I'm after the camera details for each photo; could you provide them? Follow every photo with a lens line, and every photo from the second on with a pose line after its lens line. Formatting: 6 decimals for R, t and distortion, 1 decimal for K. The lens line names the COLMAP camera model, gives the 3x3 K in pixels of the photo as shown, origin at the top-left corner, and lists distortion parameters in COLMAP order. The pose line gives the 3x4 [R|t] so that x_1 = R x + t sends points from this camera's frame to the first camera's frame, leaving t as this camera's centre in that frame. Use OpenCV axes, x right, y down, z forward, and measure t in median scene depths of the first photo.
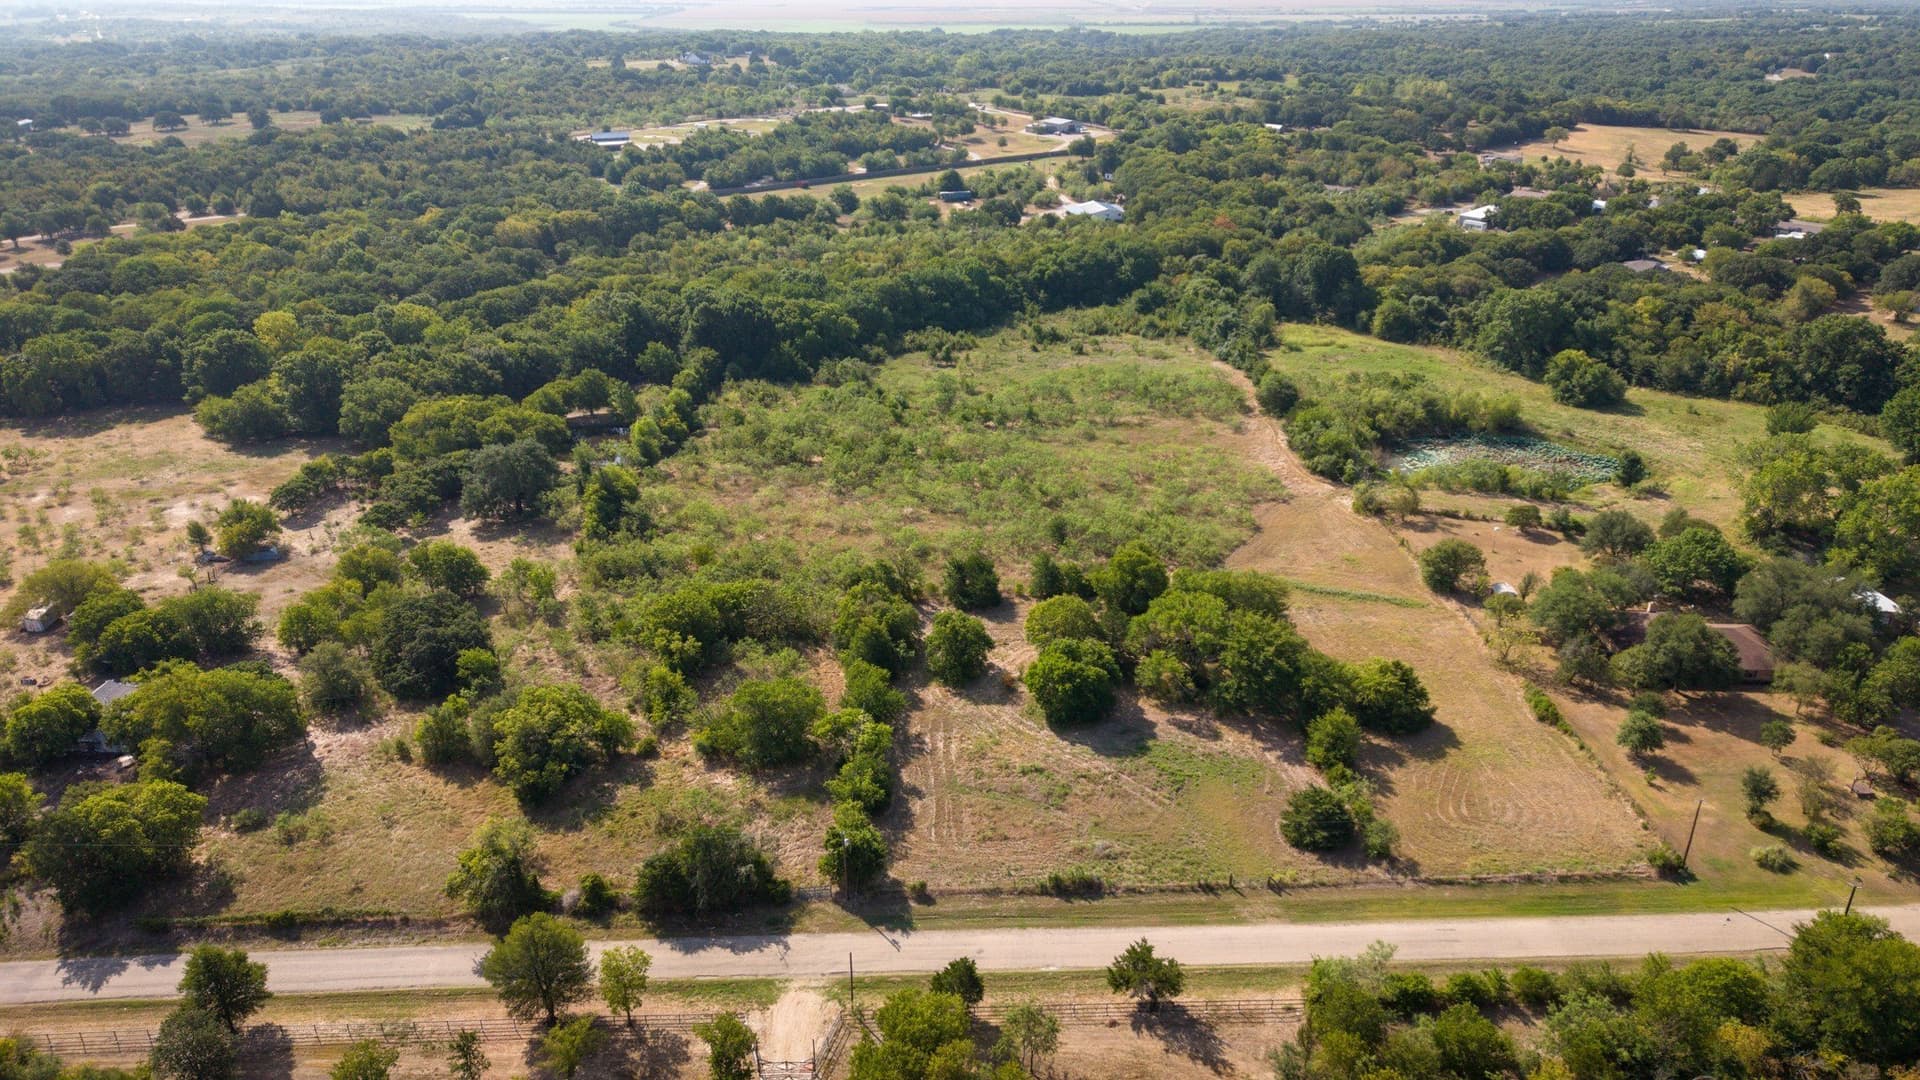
lens RADIAL K [[1278.2, 0, 960.0], [0, 1278.2, 540.0], [0, 0, 1]] dist [0.040092, -0.039387]
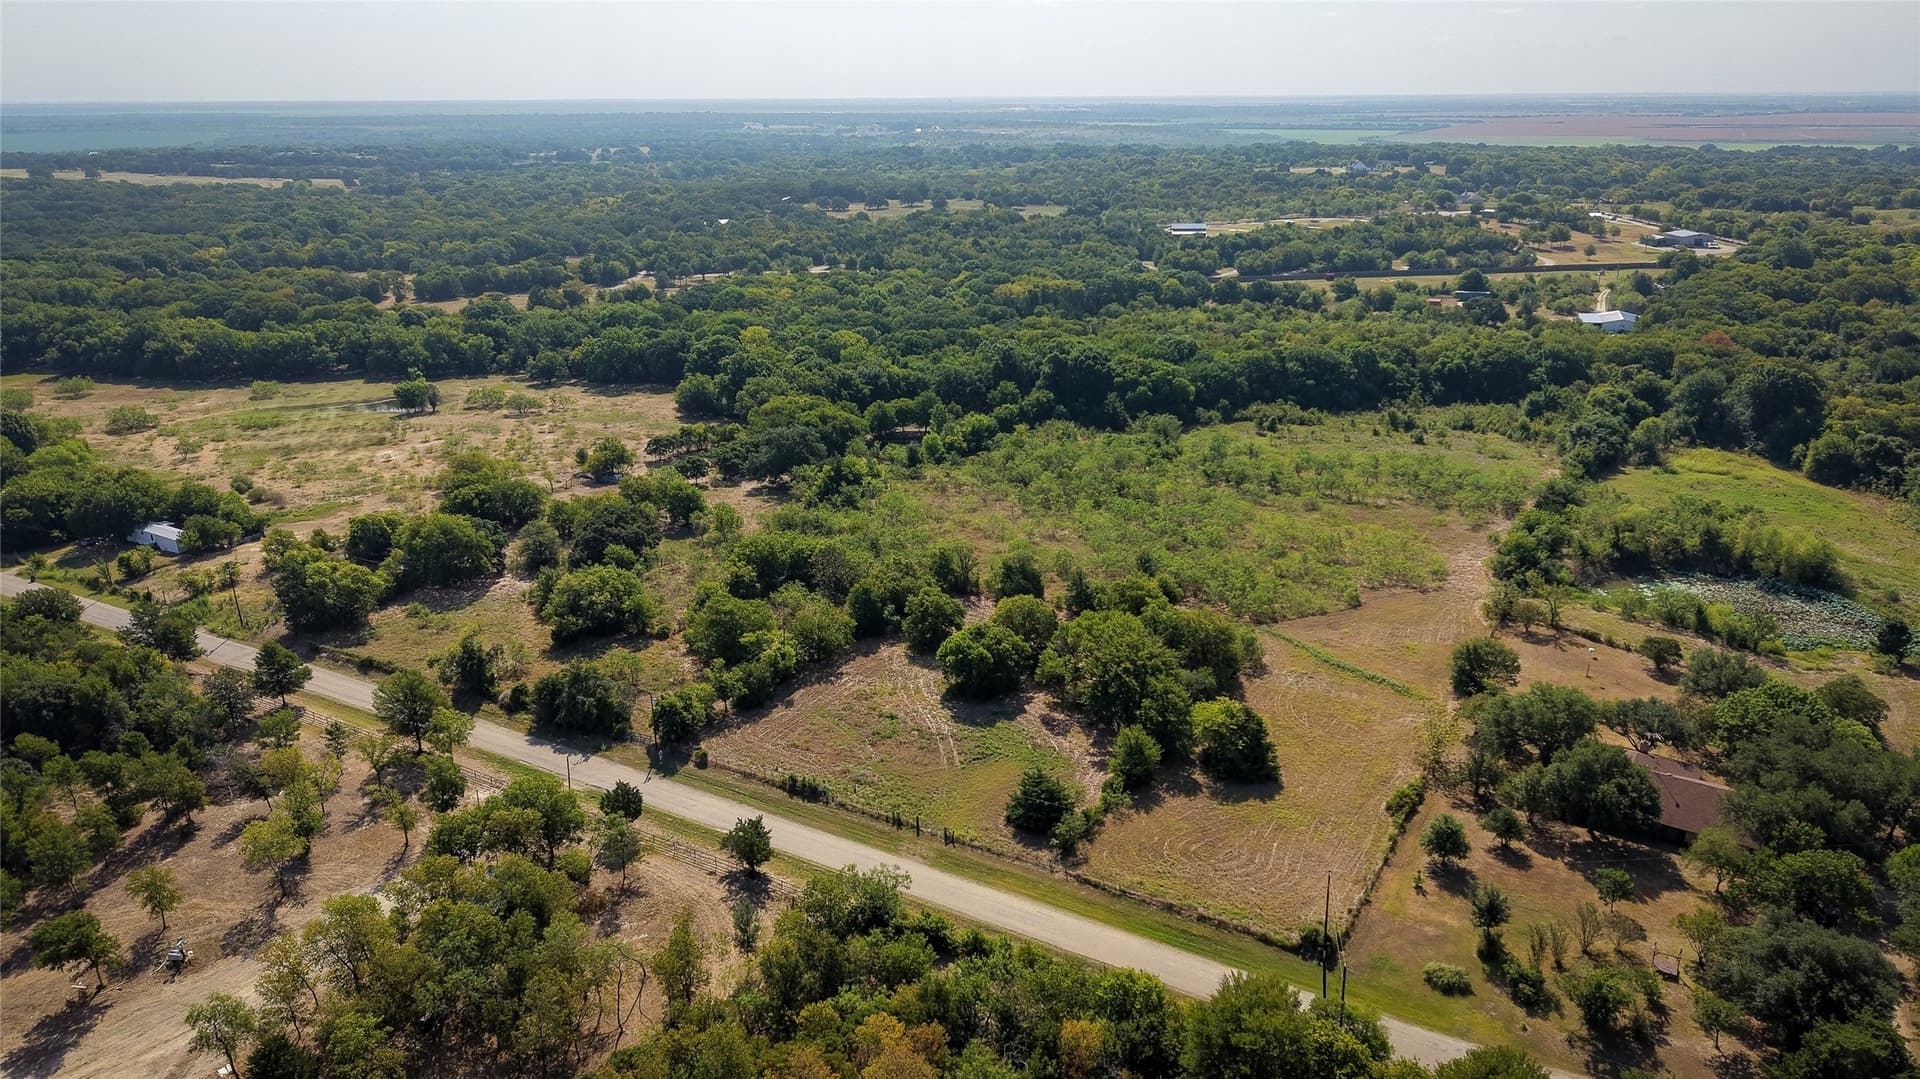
lens RADIAL K [[1278.2, 0, 960.0], [0, 1278.2, 539.5], [0, 0, 1]] dist [0.040092, -0.039387]
pose [[0.844710, 0.170413, -0.507370, 0.410721], [-0.211207, 0.977160, -0.023431, 0.024694], [0.491789, 0.126953, 0.861410, 0.021675]]
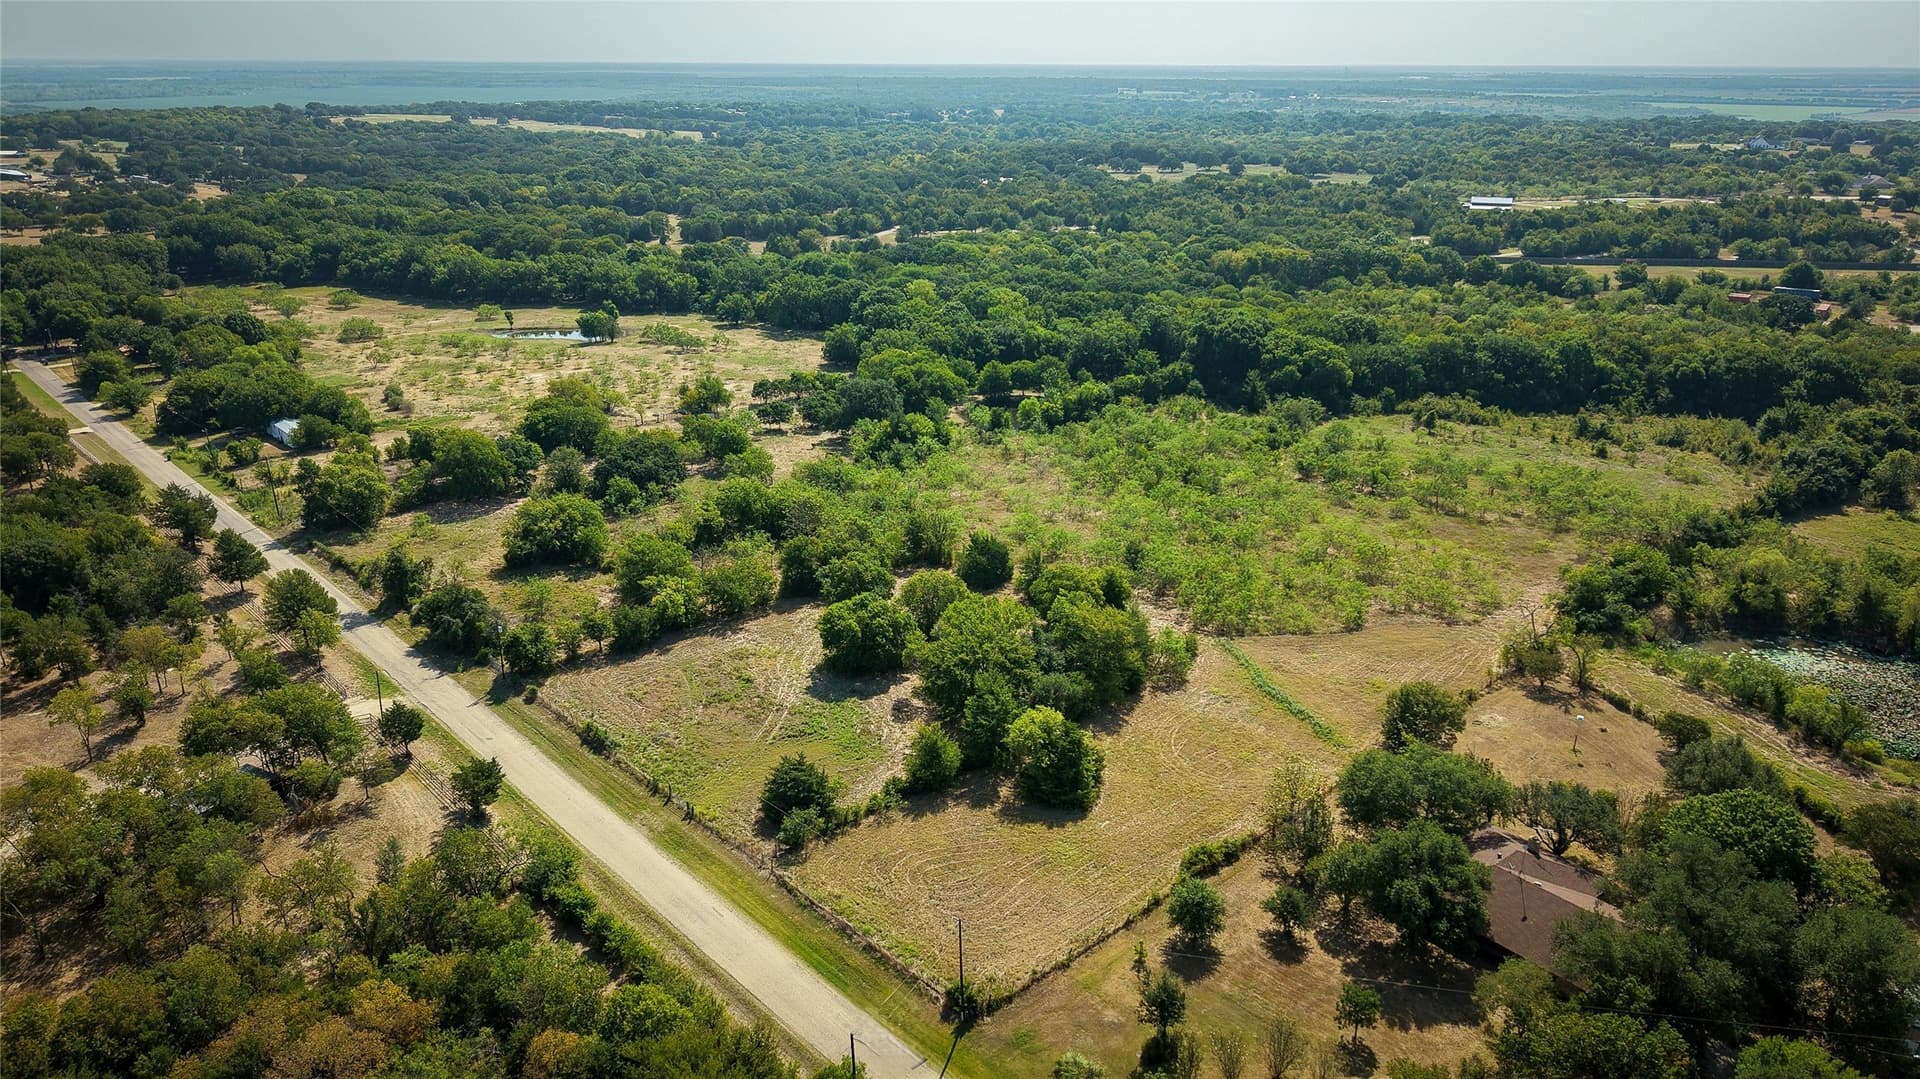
lens RADIAL K [[1278.2, 0, 960.0], [0, 1278.2, 539.5], [0, 0, 1]] dist [0.040092, -0.039387]
pose [[0.658179, 0.265417, -0.704524, 0.560612], [-0.309204, 0.948527, 0.068477, -0.037362], [0.686435, 0.172771, 0.706369, 0.216092]]
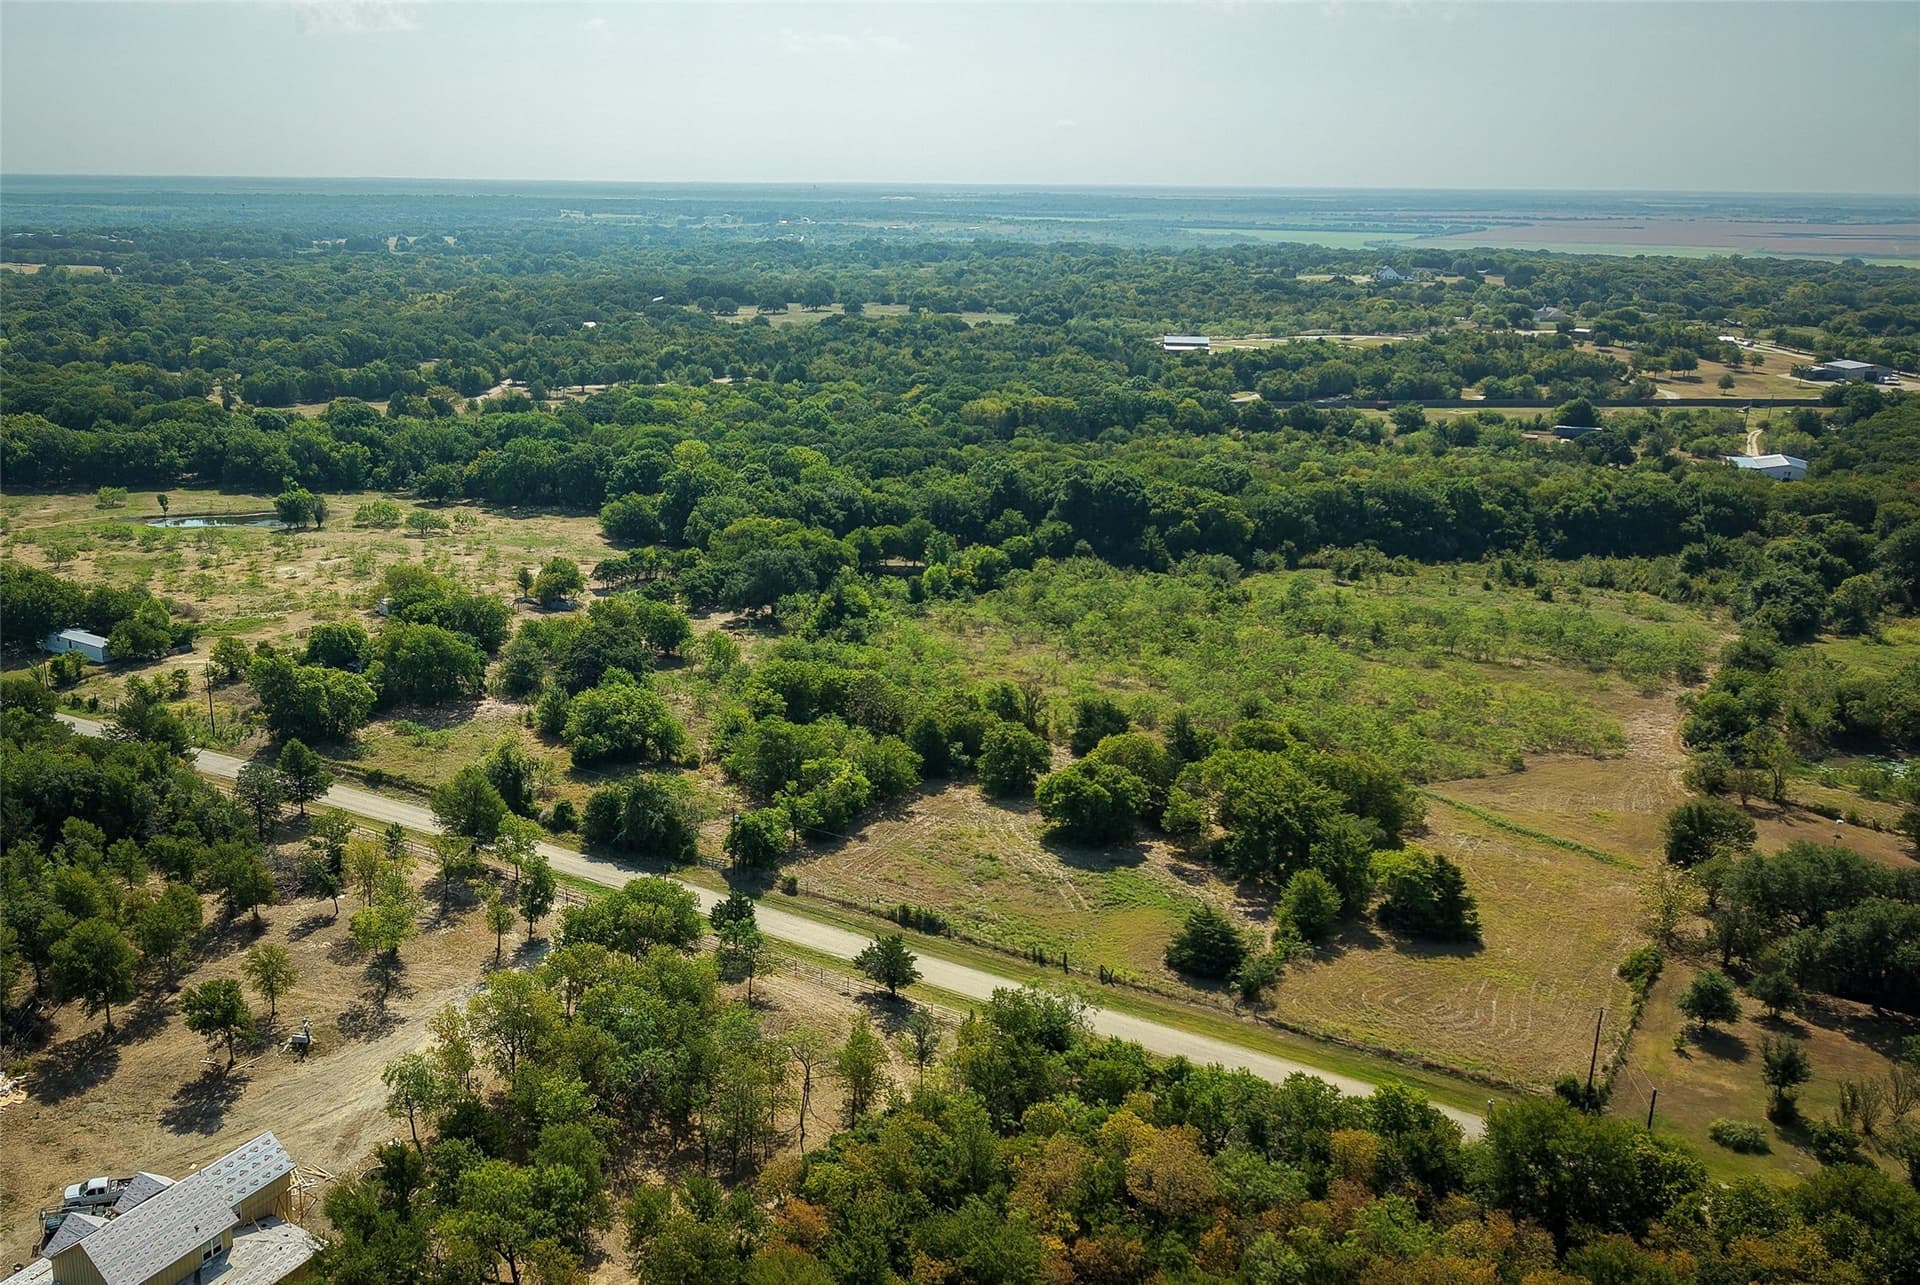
lens RADIAL K [[1660.4, 0, 674.7], [0, 1660.4, 695.1], [0, 0, 1]] dist [0.041363, -0.040260]
pose [[0.796202, 0.186683, -0.575509, 0.359667], [-0.254039, 0.966449, -0.037960, 0.105612], [0.549114, 0.176426, 0.816914, -0.122926]]
